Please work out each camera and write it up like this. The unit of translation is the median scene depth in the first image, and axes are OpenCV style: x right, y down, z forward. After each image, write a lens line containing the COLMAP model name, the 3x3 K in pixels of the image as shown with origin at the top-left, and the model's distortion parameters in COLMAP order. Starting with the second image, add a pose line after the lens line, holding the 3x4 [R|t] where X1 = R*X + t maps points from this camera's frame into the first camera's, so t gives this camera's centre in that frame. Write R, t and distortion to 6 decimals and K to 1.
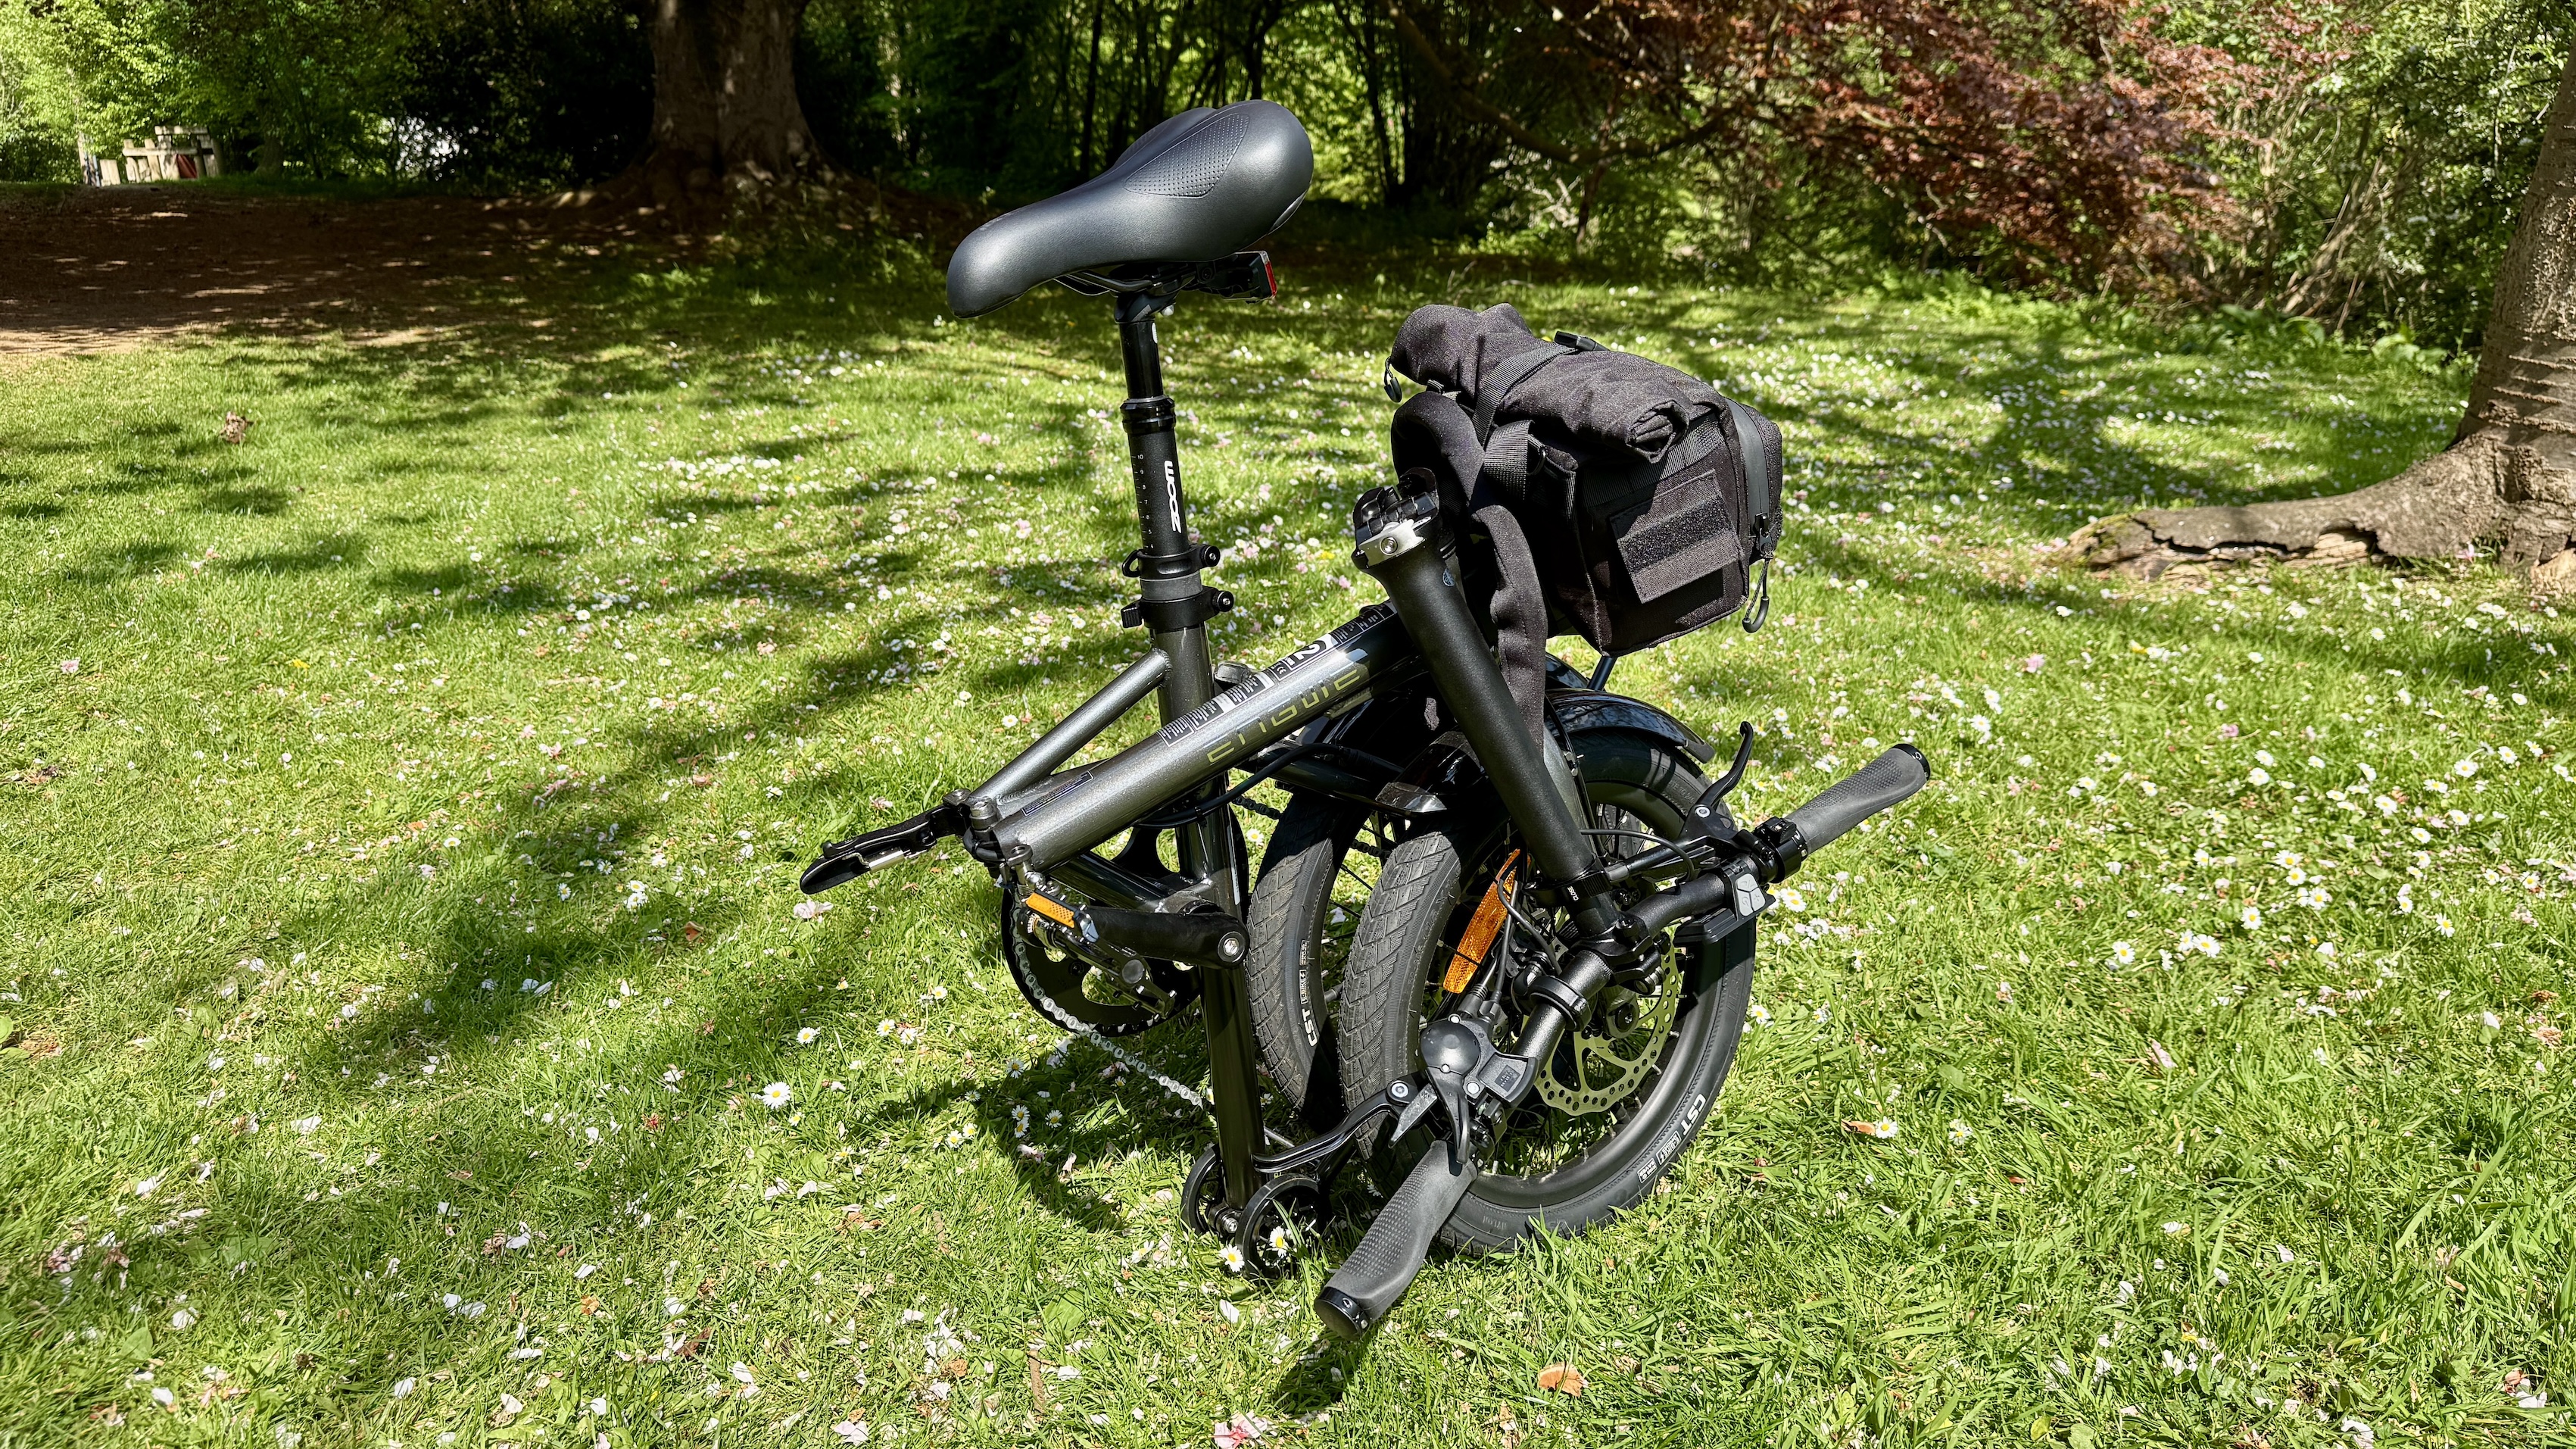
lens RADIAL K [[1847.6, 0, 1288.0], [0, 1847.6, 724.5], [0, 0, 1]] dist [0.033936, -0.049290]
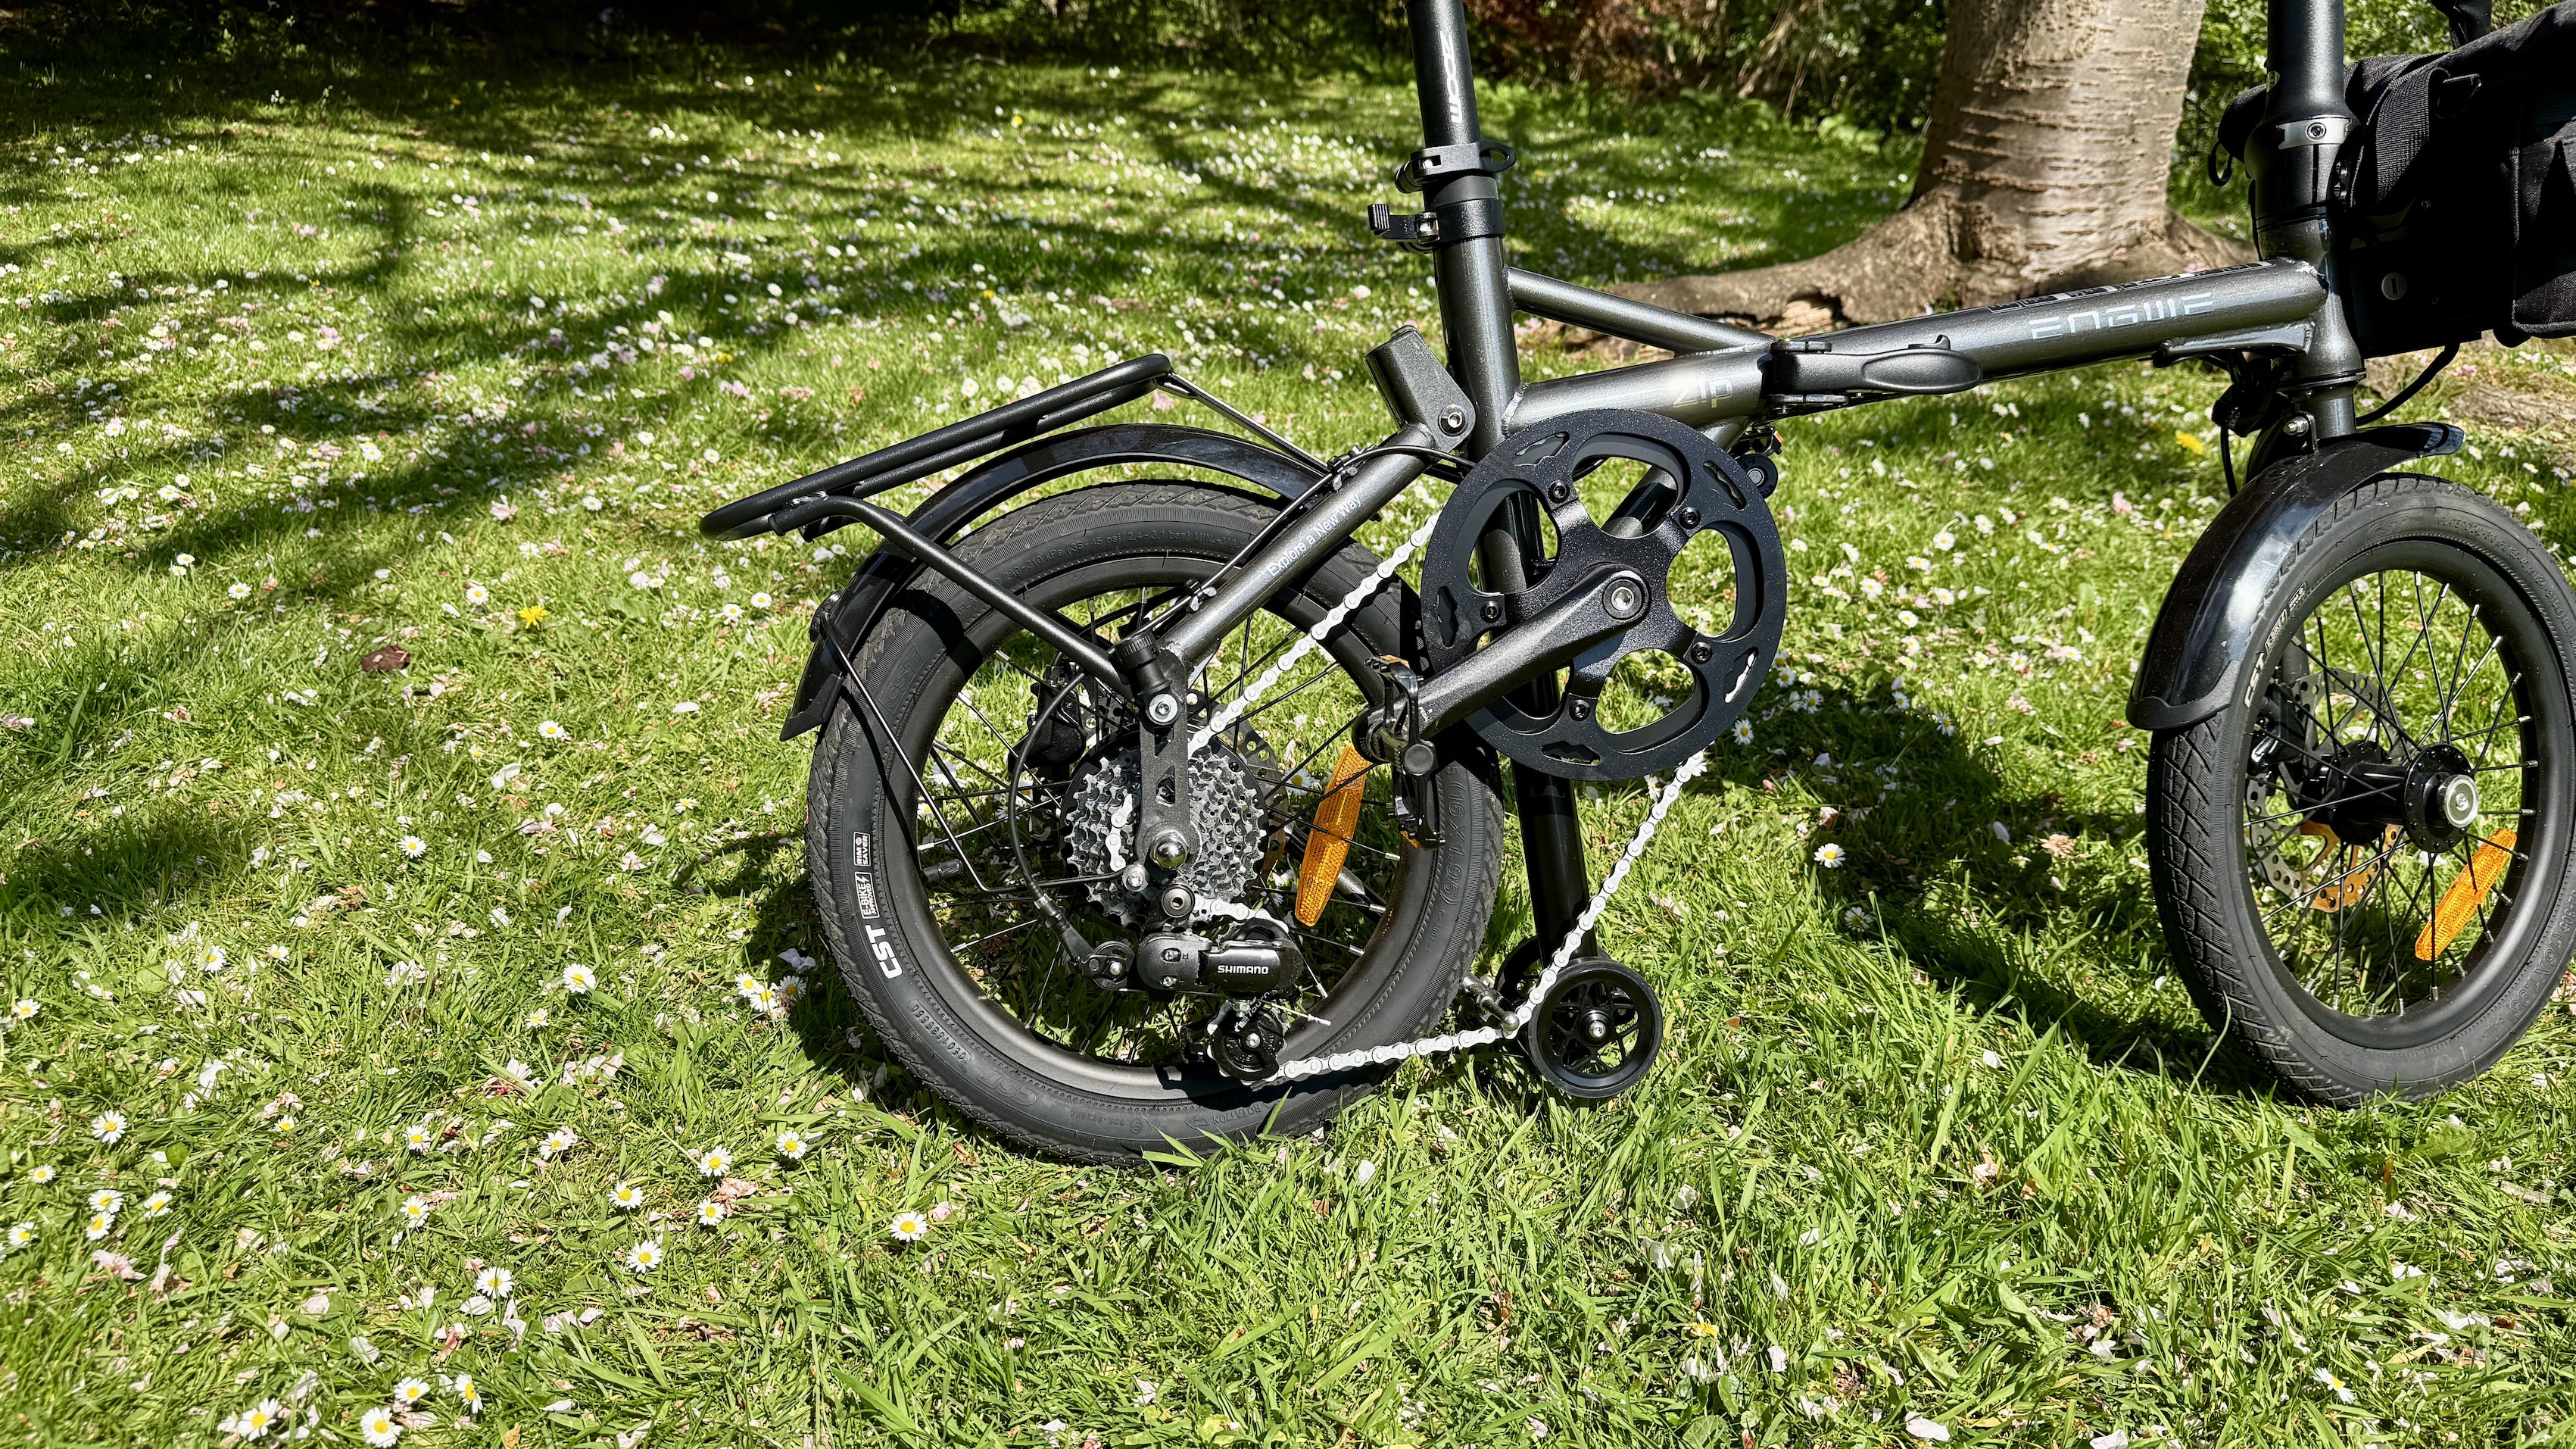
lens RADIAL K [[1820.6, 0, 1288.0], [0, 1820.6, 724.5], [0, 0, 1]] dist [0.091781, -0.112850]
pose [[0.967237, -0.083338, 0.239807, 0.060387], [0.058760, 0.992425, 0.107888, -0.003259], [-0.246981, -0.090262, 0.964807, 0.129368]]
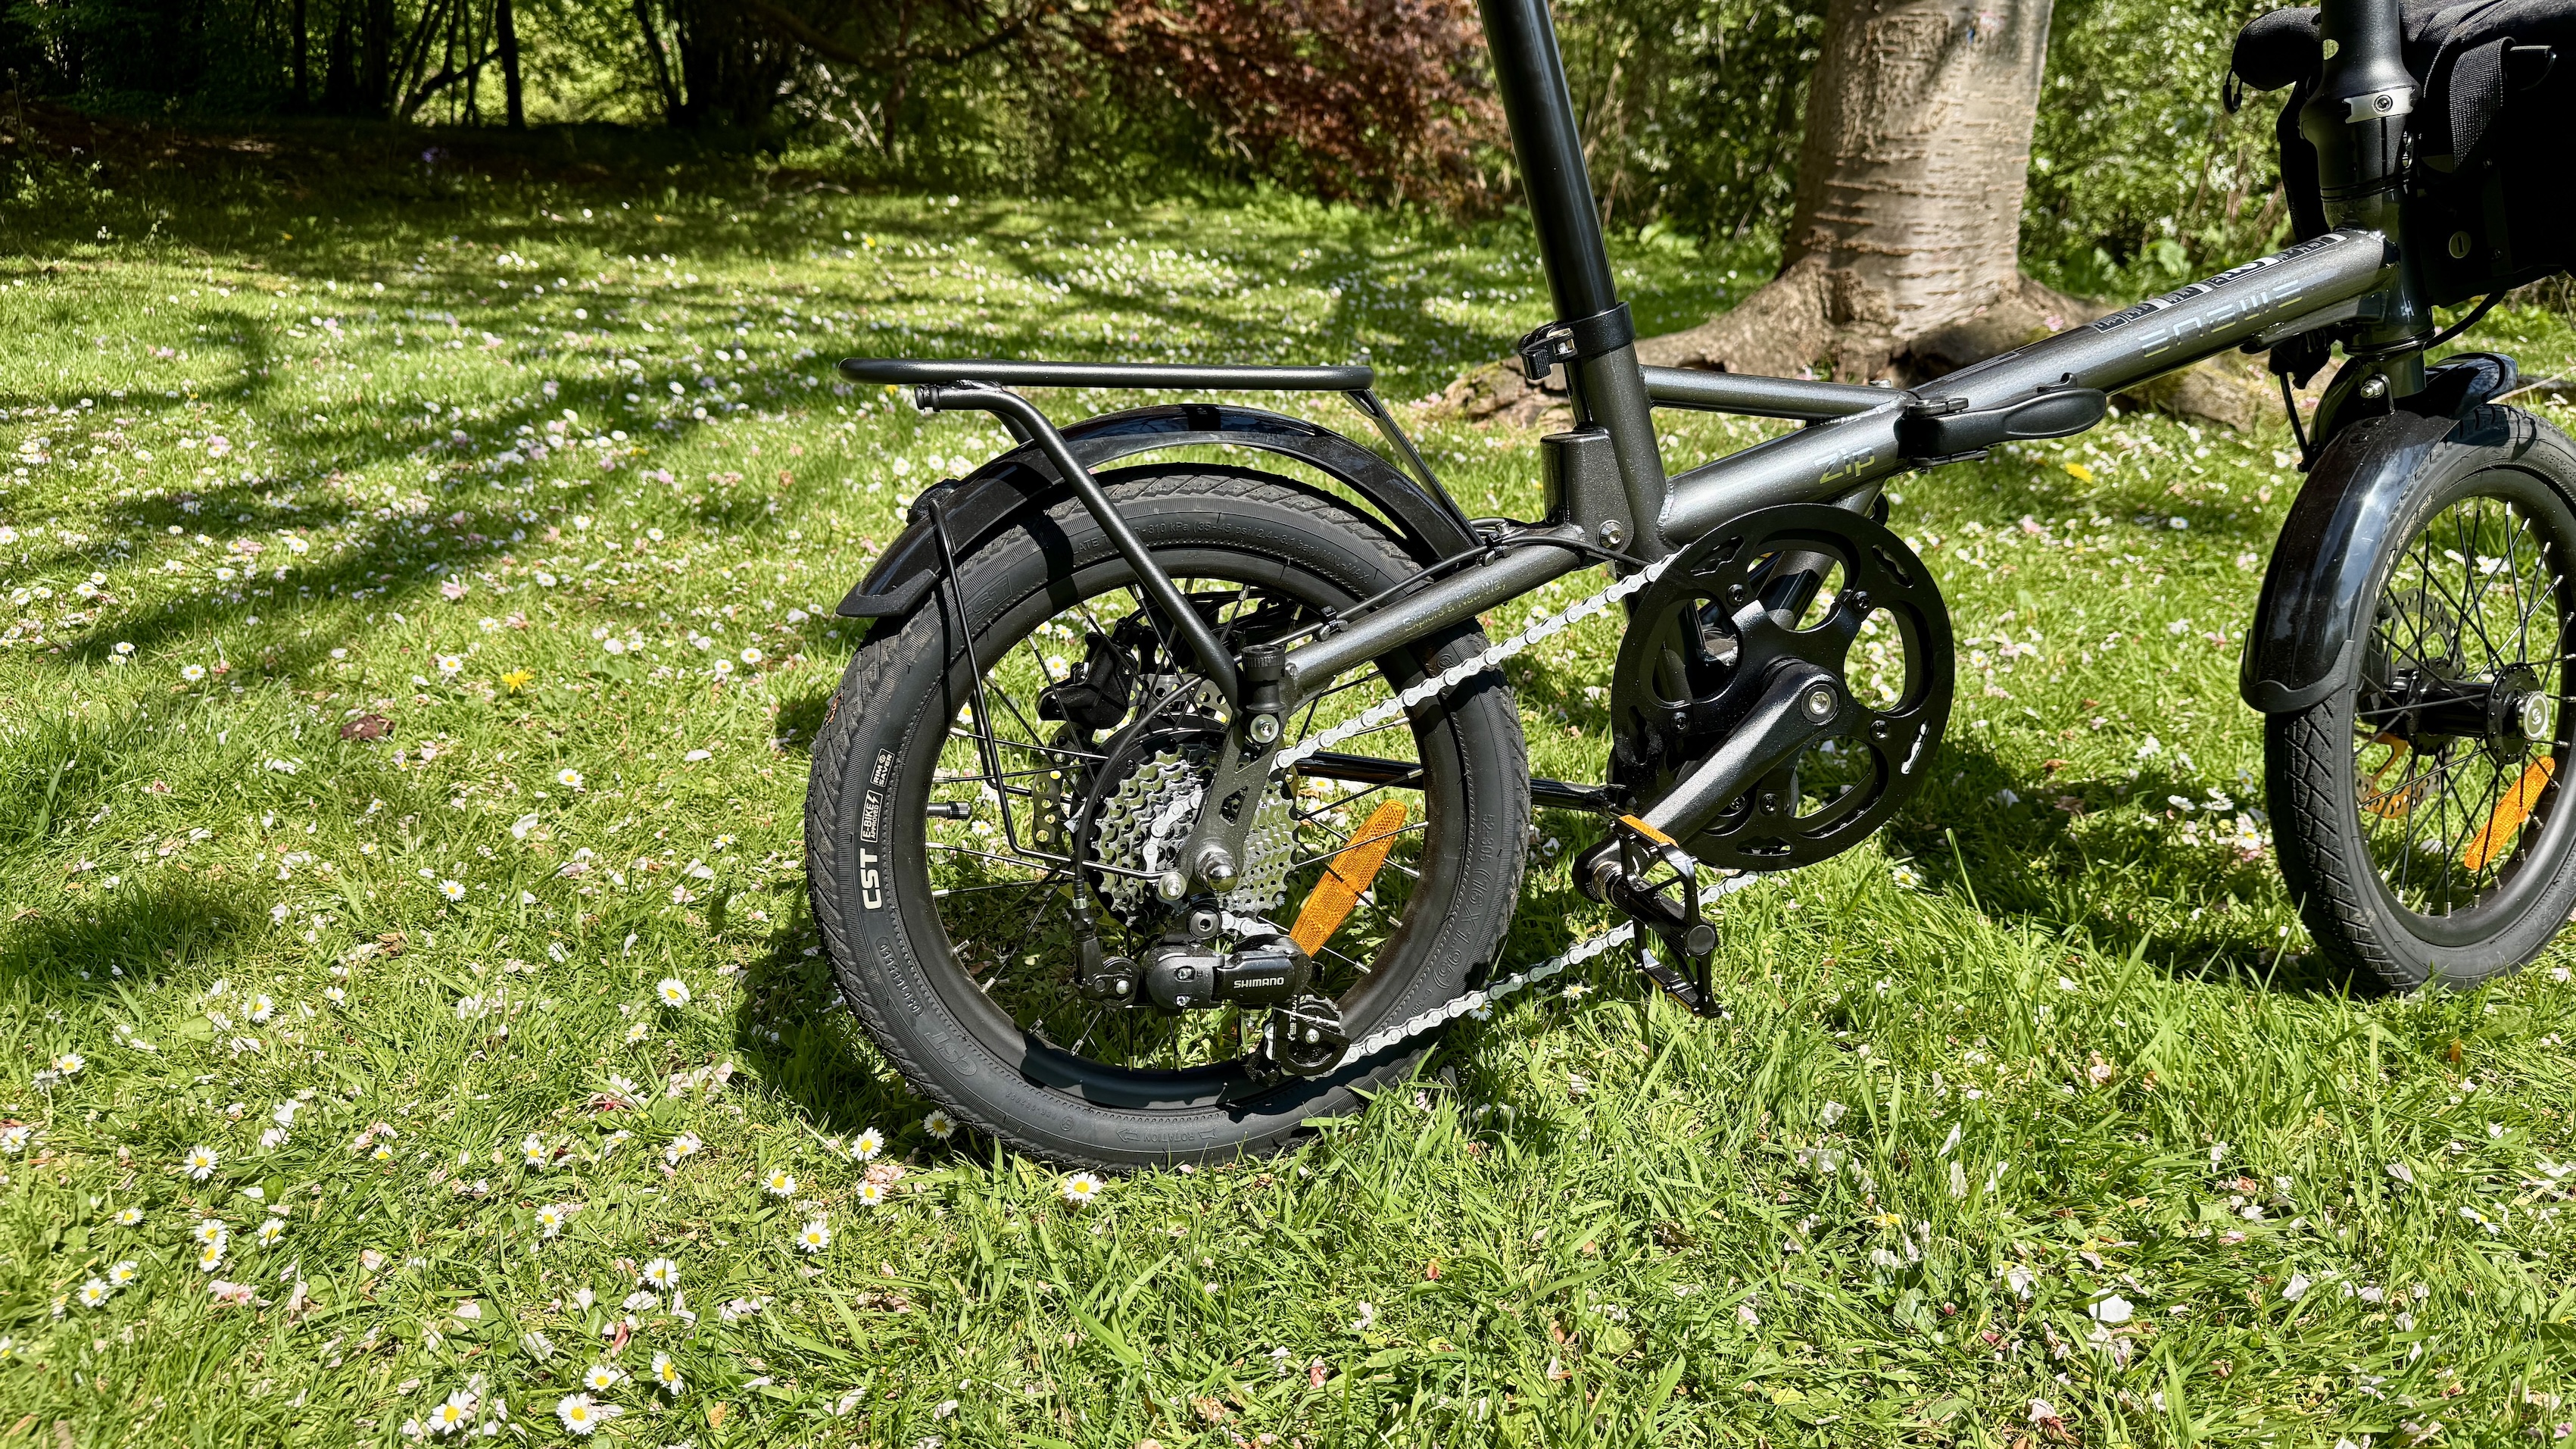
lens RADIAL K [[1820.6, 0, 1288.0], [0, 1820.6, 724.5], [0, 0, 1]] dist [0.091781, -0.112850]
pose [[0.936083, -0.112672, 0.333248, 0.004957], [0.103075, 0.993591, 0.046401, 0.022765], [-0.336341, -0.009086, 0.941697, 0.137395]]
